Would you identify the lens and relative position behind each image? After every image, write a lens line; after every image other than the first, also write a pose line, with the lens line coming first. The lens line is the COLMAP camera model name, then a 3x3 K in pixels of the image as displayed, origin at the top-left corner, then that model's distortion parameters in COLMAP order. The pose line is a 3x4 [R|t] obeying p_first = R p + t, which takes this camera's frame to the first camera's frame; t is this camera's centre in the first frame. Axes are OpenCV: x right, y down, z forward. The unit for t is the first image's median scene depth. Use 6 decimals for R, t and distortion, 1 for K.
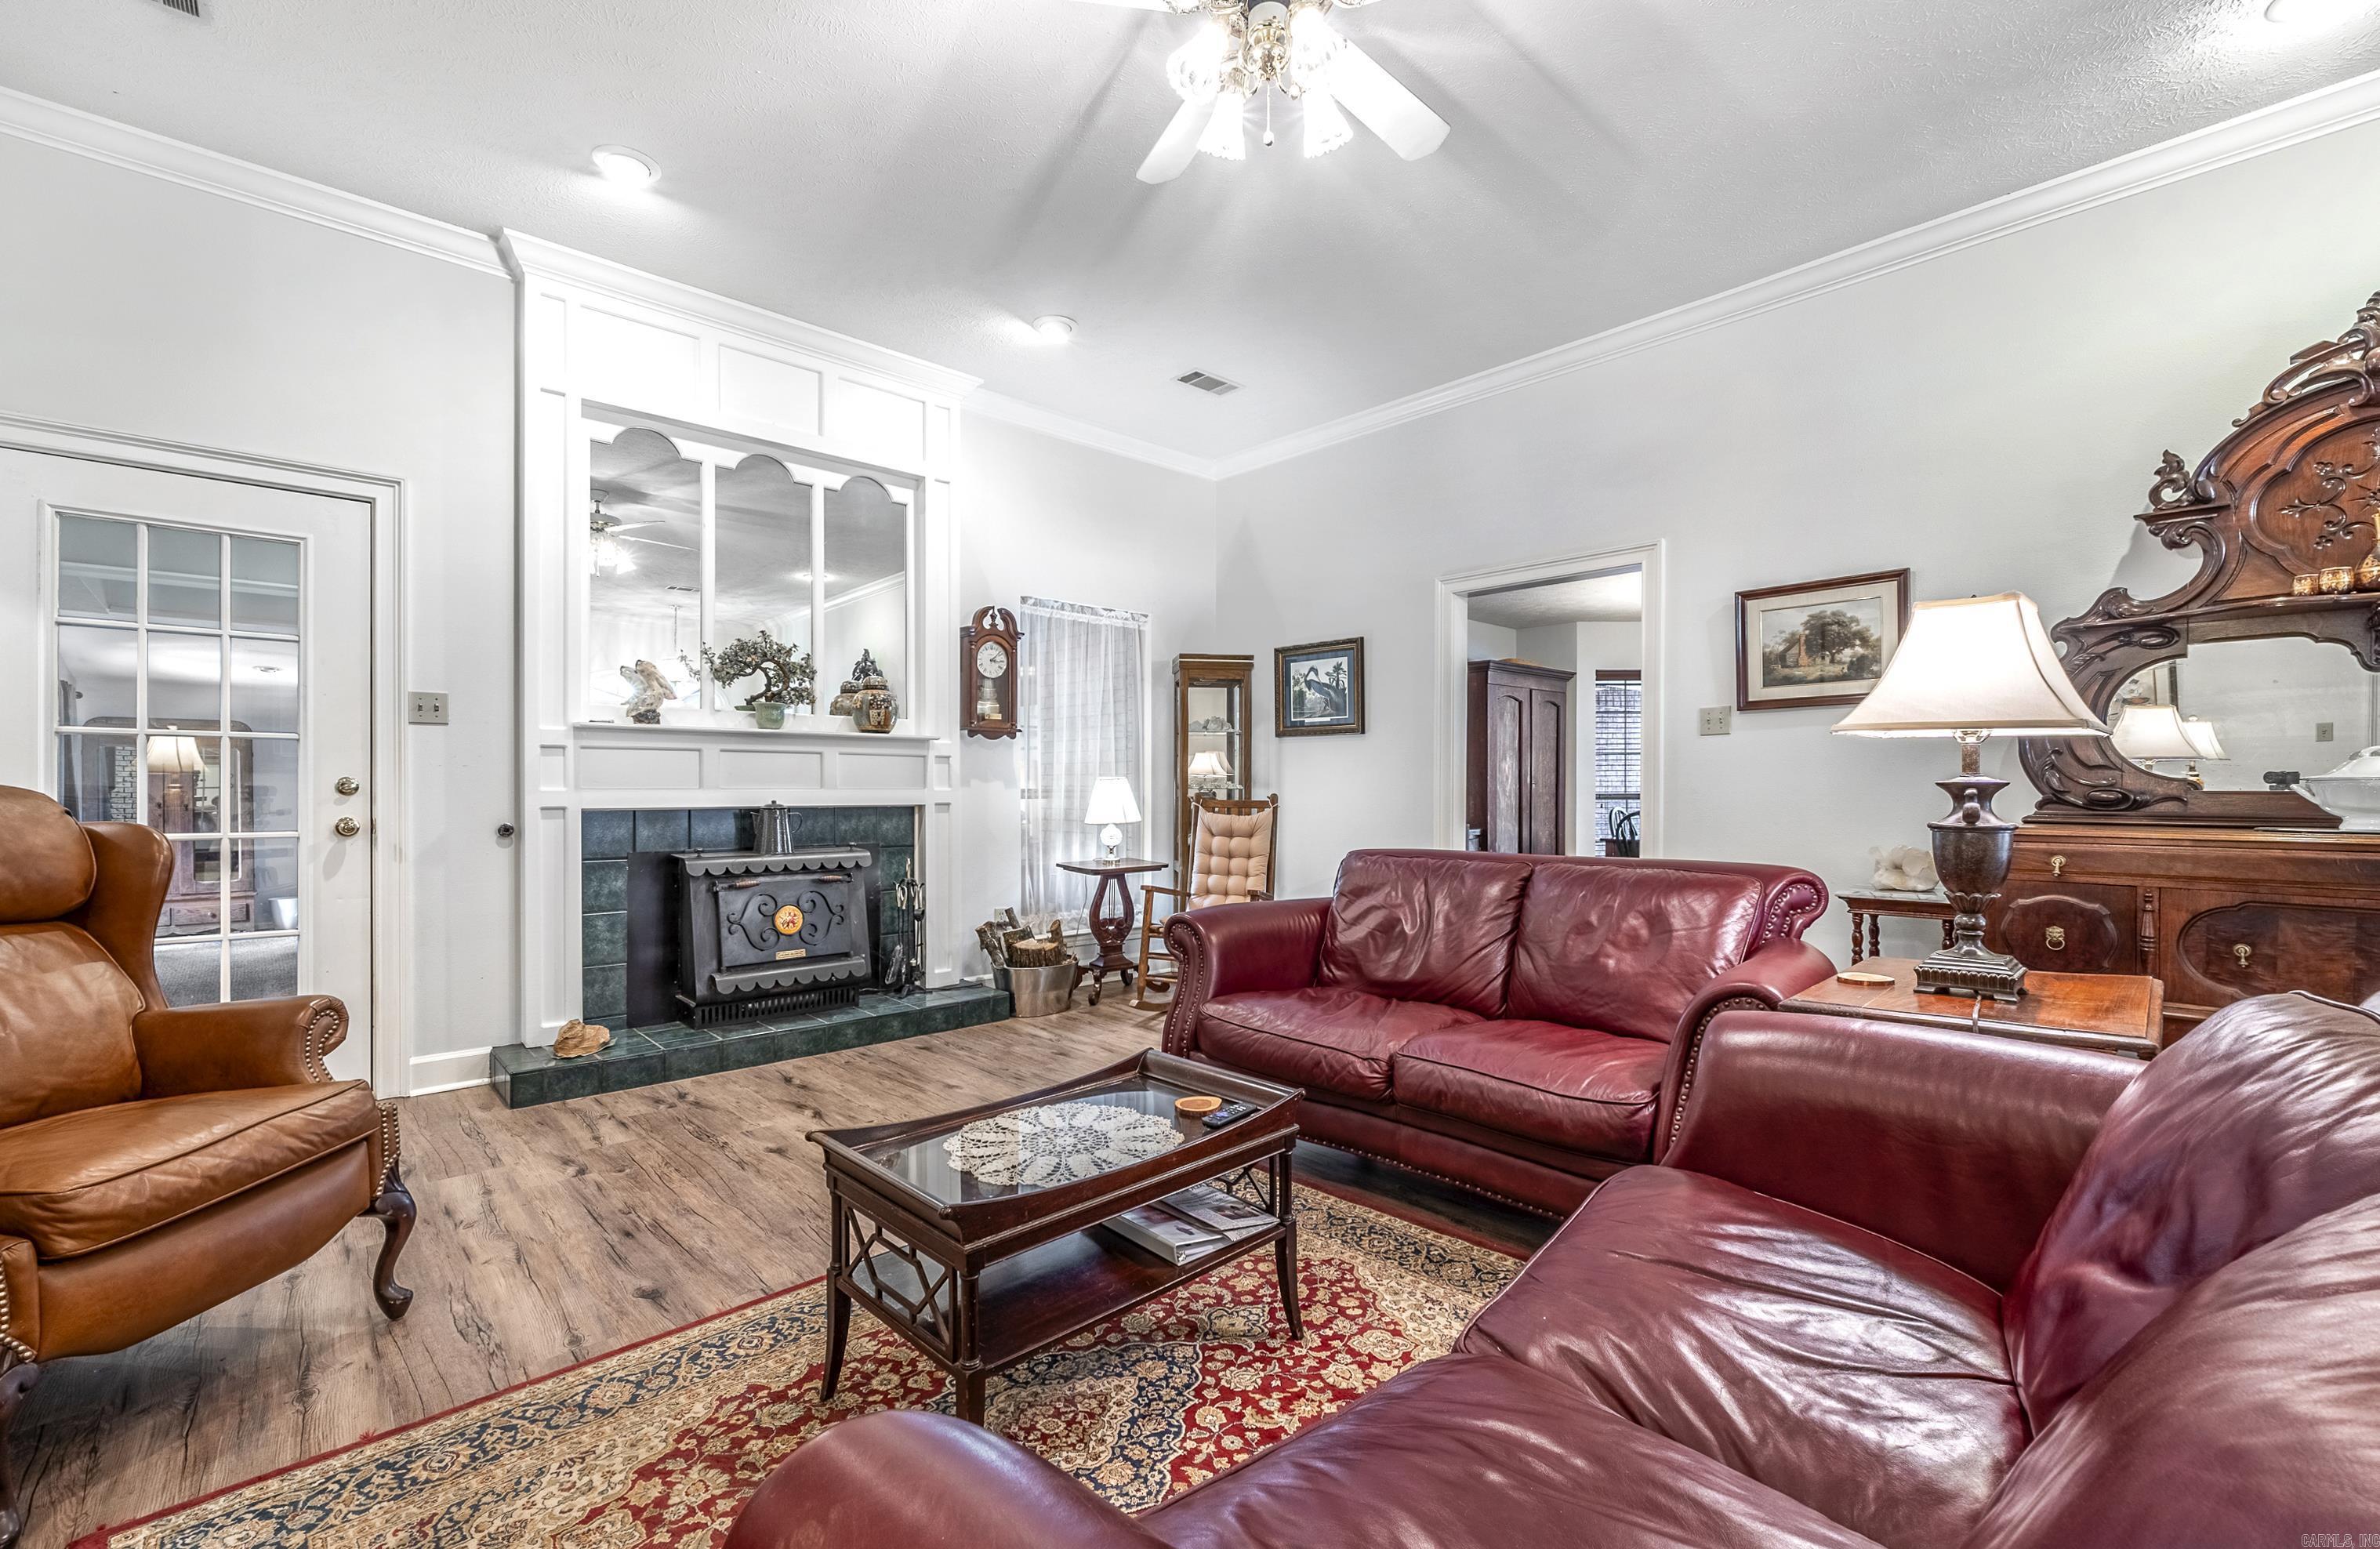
lens RADIAL K [[1010.6, 0, 1186.1], [0, 1010.6, 779.4], [0, 0, 1]] dist [-0.008505, -0.000291]
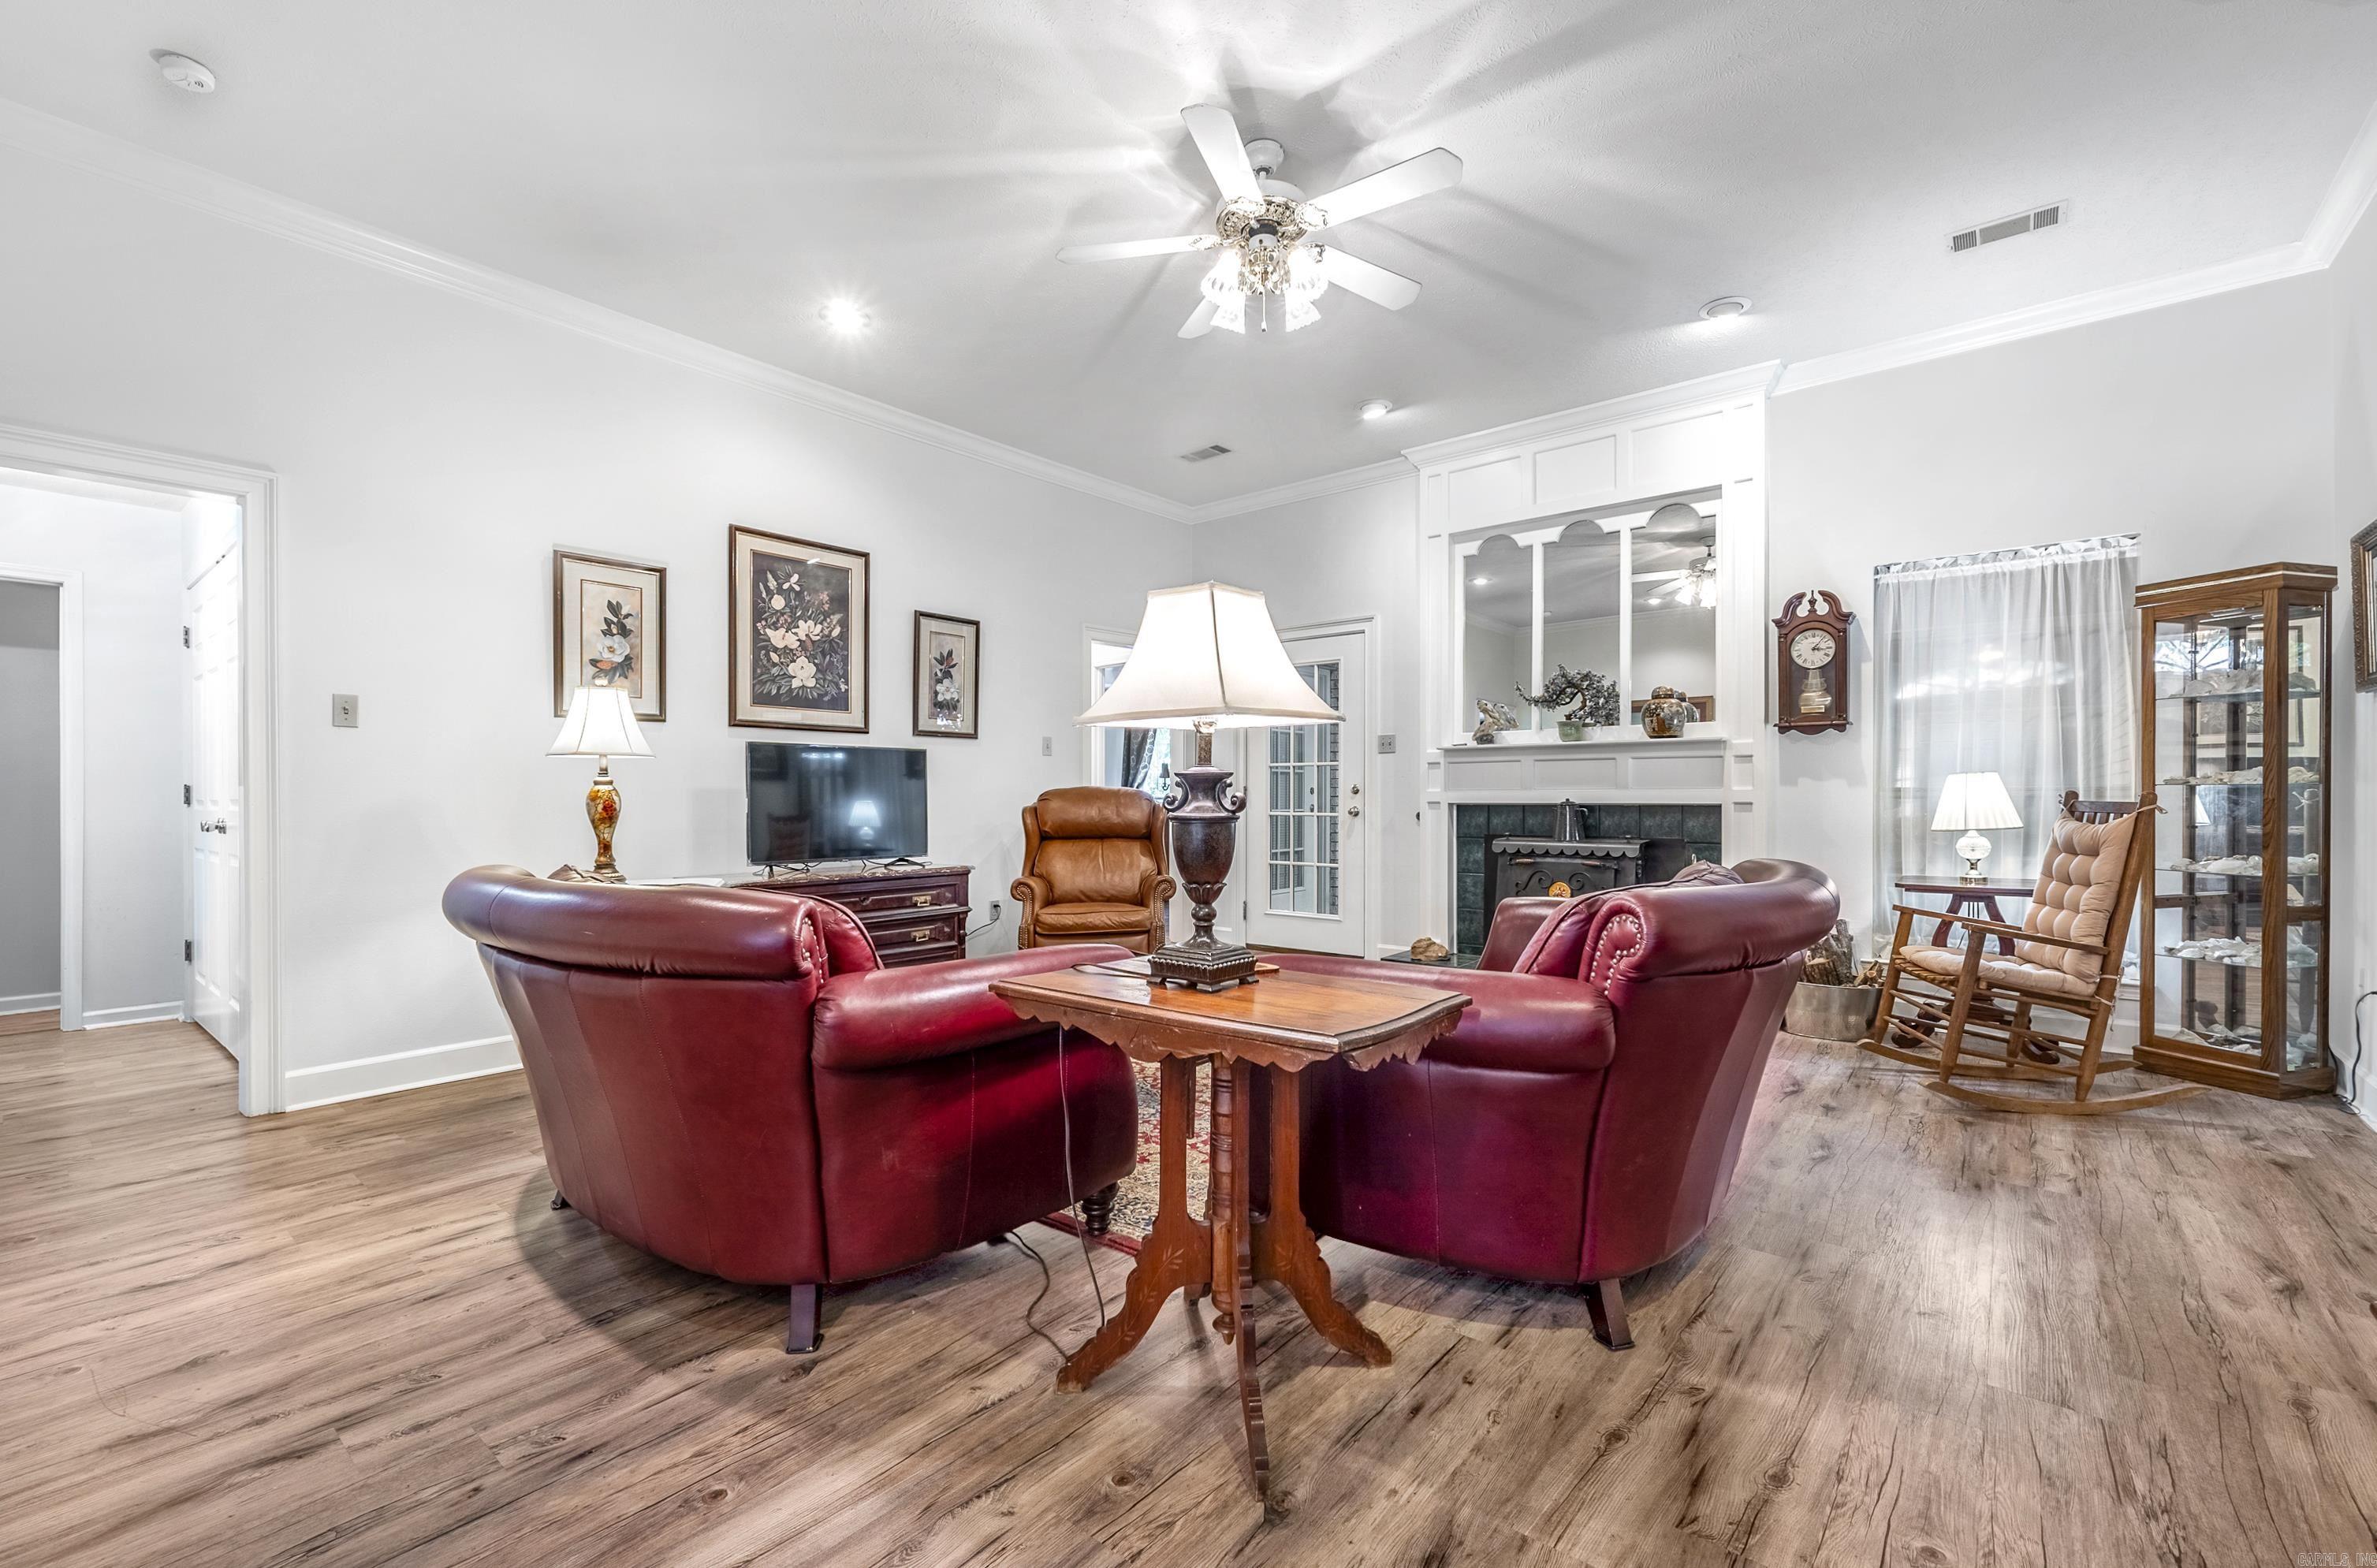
lens RADIAL K [[1004.0, 0, 1188.6], [0, 1004.0, 803.7], [0, 0, 1]] dist [0.004081, -0.001523]
pose [[0.133112, 0.009738, -0.991053, 0.842293], [0.015413, 0.999810, 0.011894, 0.005550], [0.990981, -0.016858, 0.132937, 0.394973]]
